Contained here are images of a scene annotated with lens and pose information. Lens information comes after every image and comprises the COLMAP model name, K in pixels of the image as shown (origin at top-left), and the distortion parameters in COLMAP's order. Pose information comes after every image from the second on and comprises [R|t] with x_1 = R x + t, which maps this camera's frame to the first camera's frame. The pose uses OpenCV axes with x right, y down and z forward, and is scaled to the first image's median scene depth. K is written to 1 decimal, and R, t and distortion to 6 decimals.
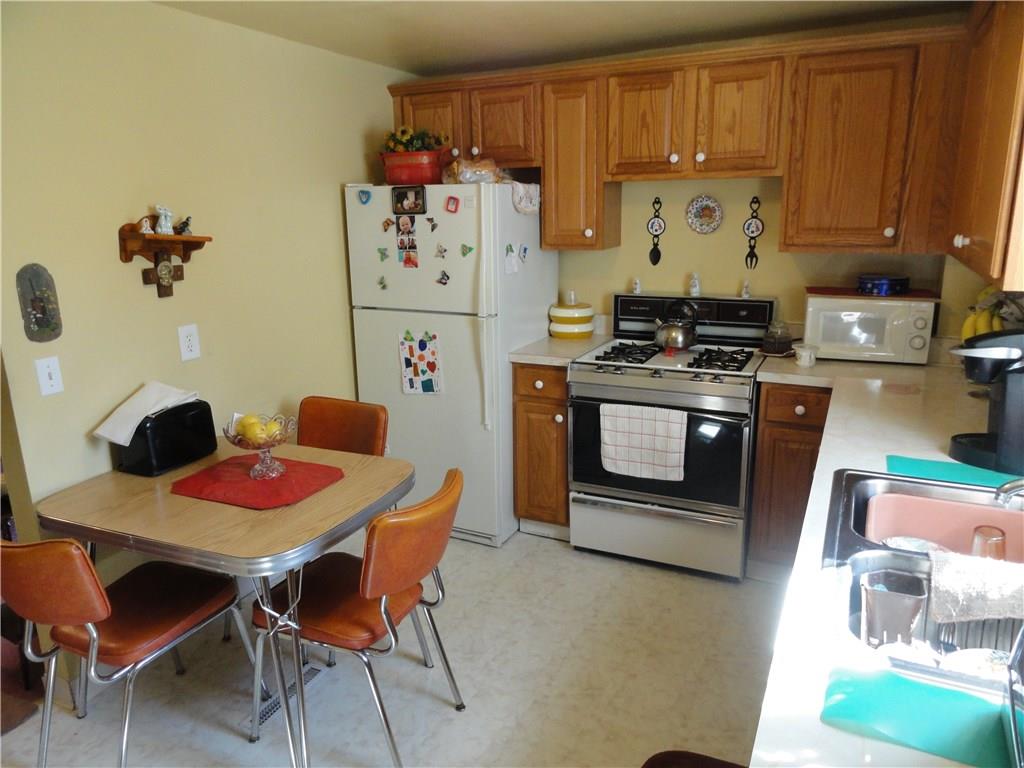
lens RADIAL K [[726.0, 0, 508.4], [0, 726.0, 382.5], [0, 0, 1]] dist [0.005316, 0.005703]
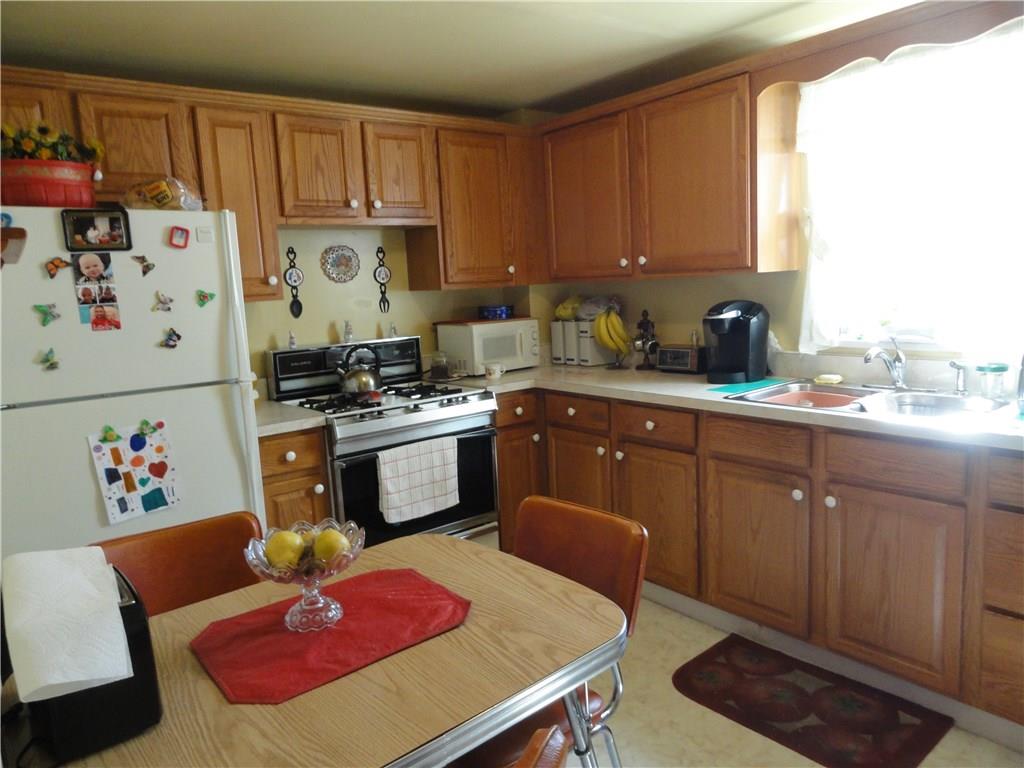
lens RADIAL K [[726.0, 0, 508.4], [0, 726.0, 382.5], [0, 0, 1]] dist [0.005316, 0.005703]
pose [[0.428766, -0.129333, 0.894110, -0.582805], [0.260388, 0.965391, 0.014776, -0.025927], [-0.865077, 0.226480, 0.447604, 0.395964]]
